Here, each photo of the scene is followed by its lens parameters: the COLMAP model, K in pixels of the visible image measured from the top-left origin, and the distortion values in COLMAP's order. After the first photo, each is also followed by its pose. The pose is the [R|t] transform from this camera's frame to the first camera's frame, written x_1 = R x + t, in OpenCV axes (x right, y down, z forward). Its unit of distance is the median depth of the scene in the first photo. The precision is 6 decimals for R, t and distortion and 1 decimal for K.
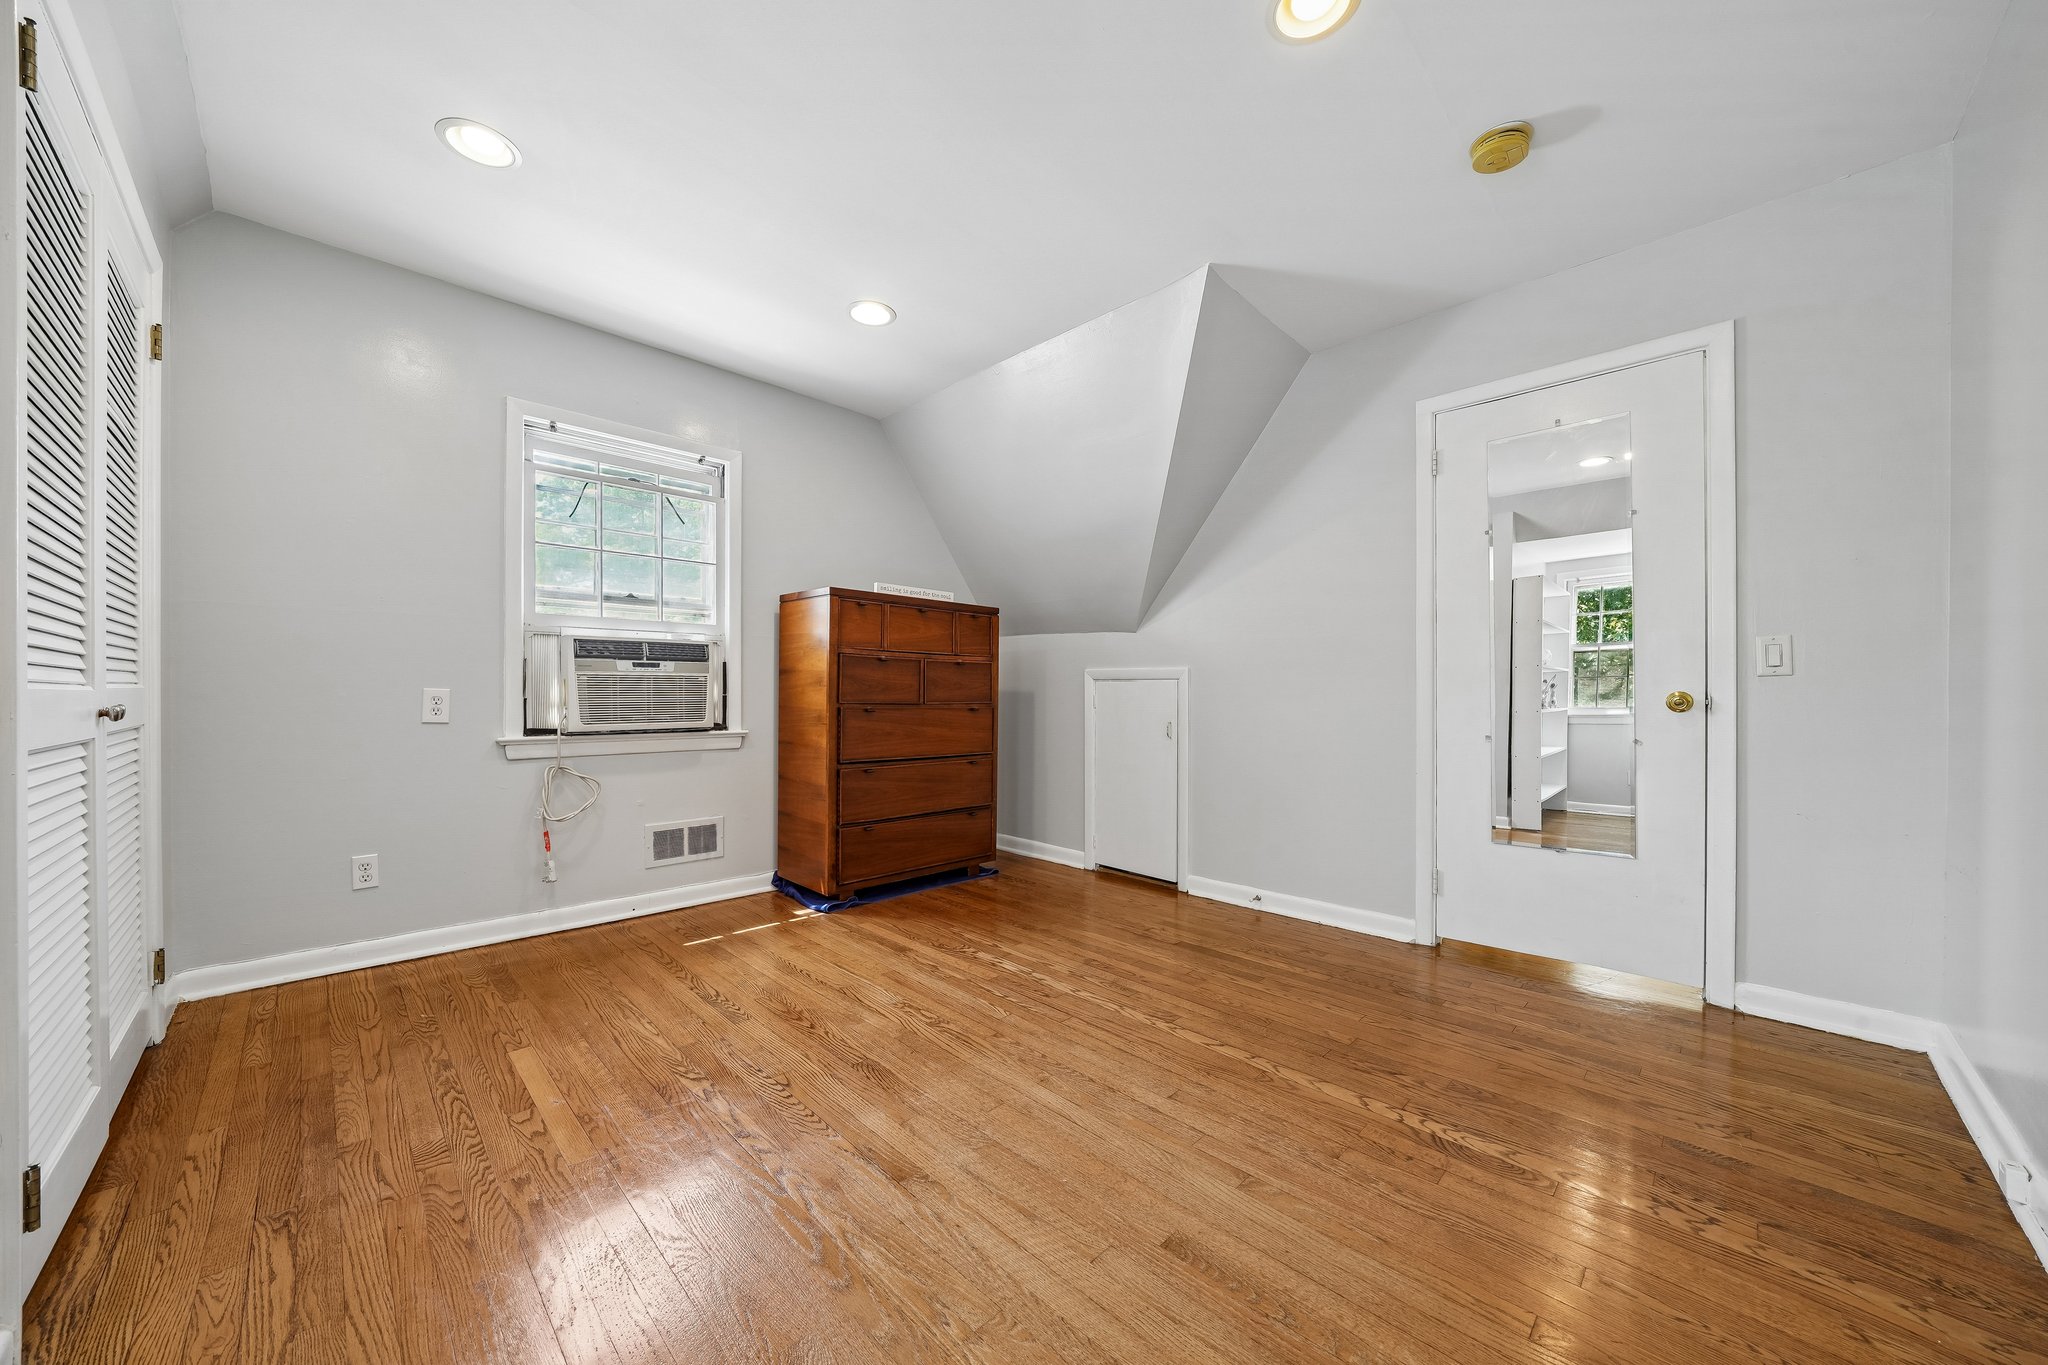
lens RADIAL K [[712.9, 0, 1012.5], [0, 712.9, 702.5], [0, 0, 1]] dist [-0.018666, 0.000971]
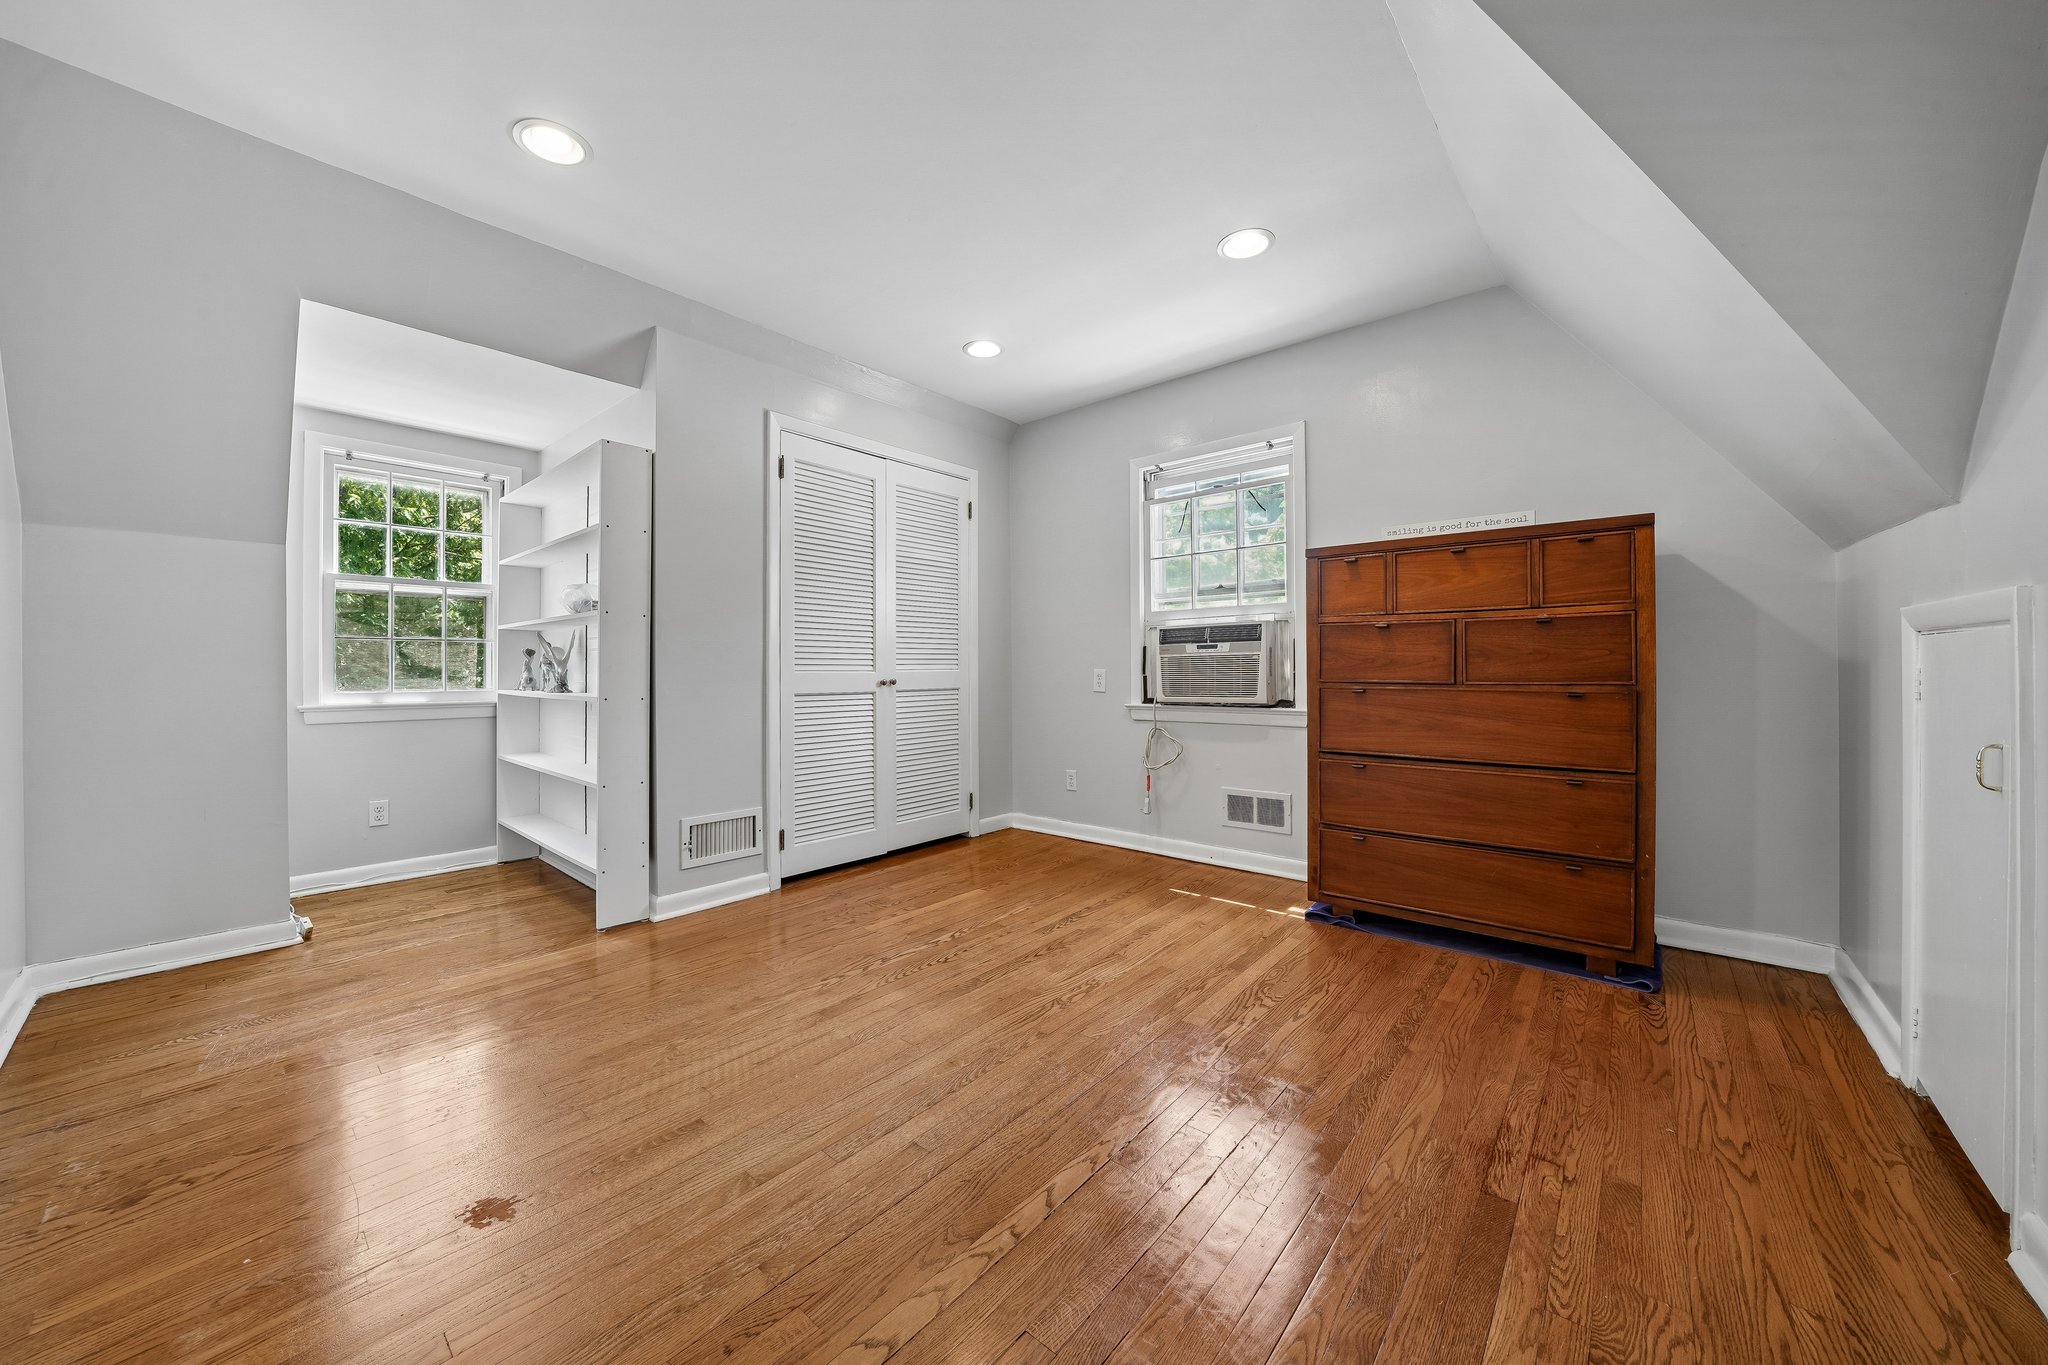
lens RADIAL K [[712.9, 0, 1013.3], [0, 712.9, 674.2], [0, 0, 1]] dist [-0.018666, 0.000971]
pose [[0.093252, 0.000481, -0.995642, 0.598609], [-0.004333, 0.999991, 0.000077, -0.006926], [0.995633, 0.004307, 0.093253, 0.570745]]
